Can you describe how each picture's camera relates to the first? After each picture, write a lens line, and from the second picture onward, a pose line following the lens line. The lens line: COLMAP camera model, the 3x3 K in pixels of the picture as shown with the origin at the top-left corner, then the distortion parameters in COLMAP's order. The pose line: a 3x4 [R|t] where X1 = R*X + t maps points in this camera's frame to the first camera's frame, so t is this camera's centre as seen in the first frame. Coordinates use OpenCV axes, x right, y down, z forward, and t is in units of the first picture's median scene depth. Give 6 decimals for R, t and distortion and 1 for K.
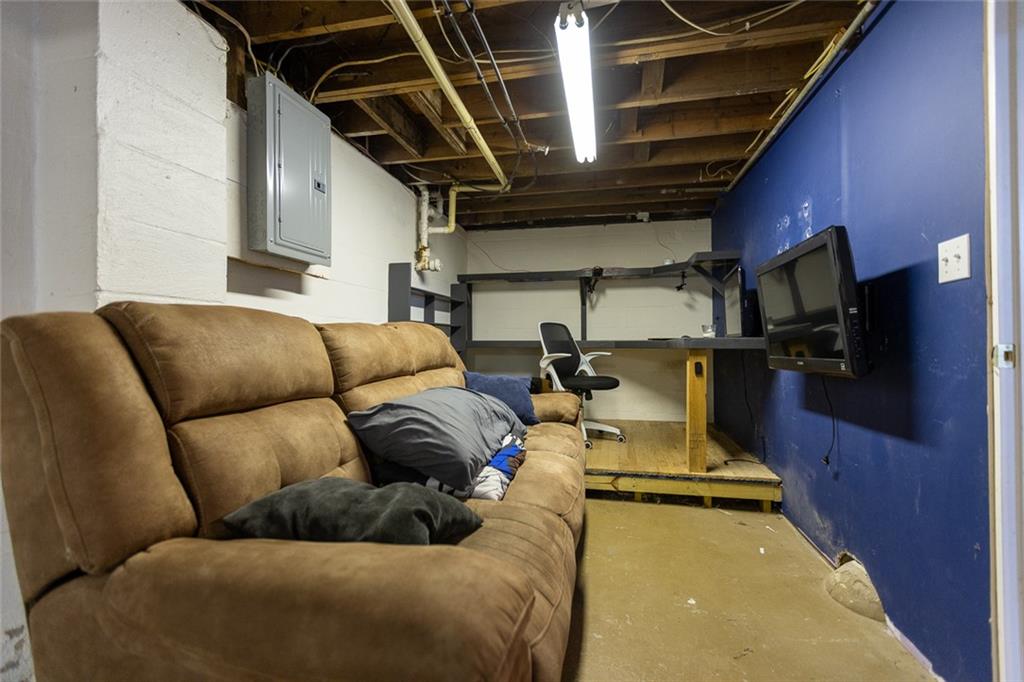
lens RADIAL K [[453.8, 0, 516.3], [0, 453.8, 338.0], [0, 0, 1]] dist [0.003762, -0.001853]
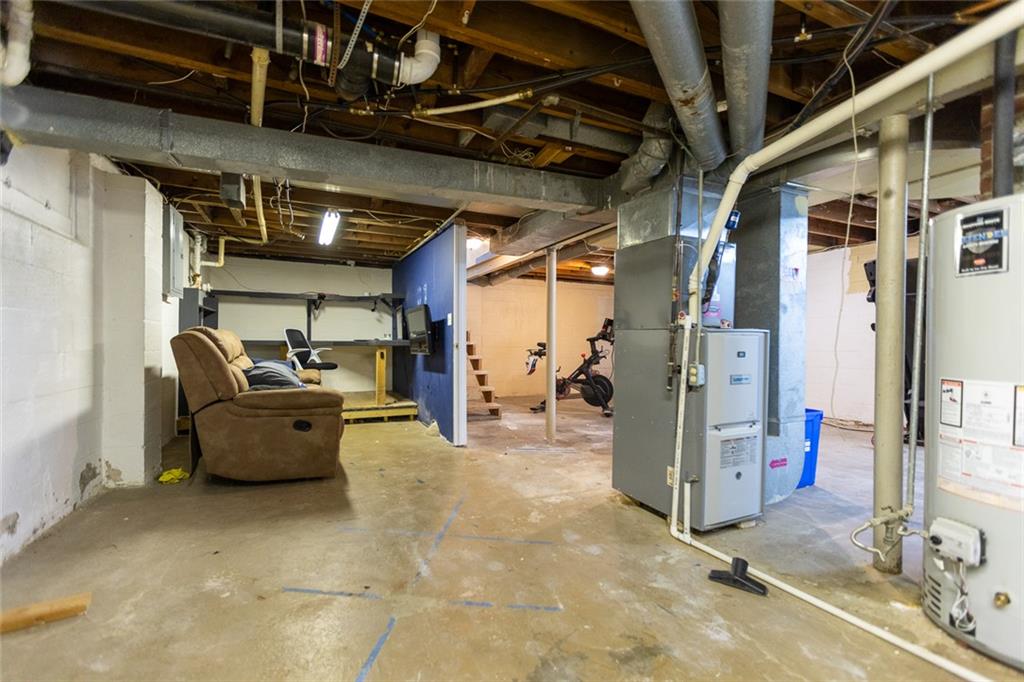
lens RADIAL K [[453.8, 0, 516.9], [0, 453.8, 343.9], [0, 0, 1]] dist [0.003762, -0.001853]
pose [[0.793112, 0.005386, 0.609052, -0.277141], [-0.012408, 0.999896, 0.007316, -0.004822], [-0.608950, -0.013360, 0.793096, -0.755680]]
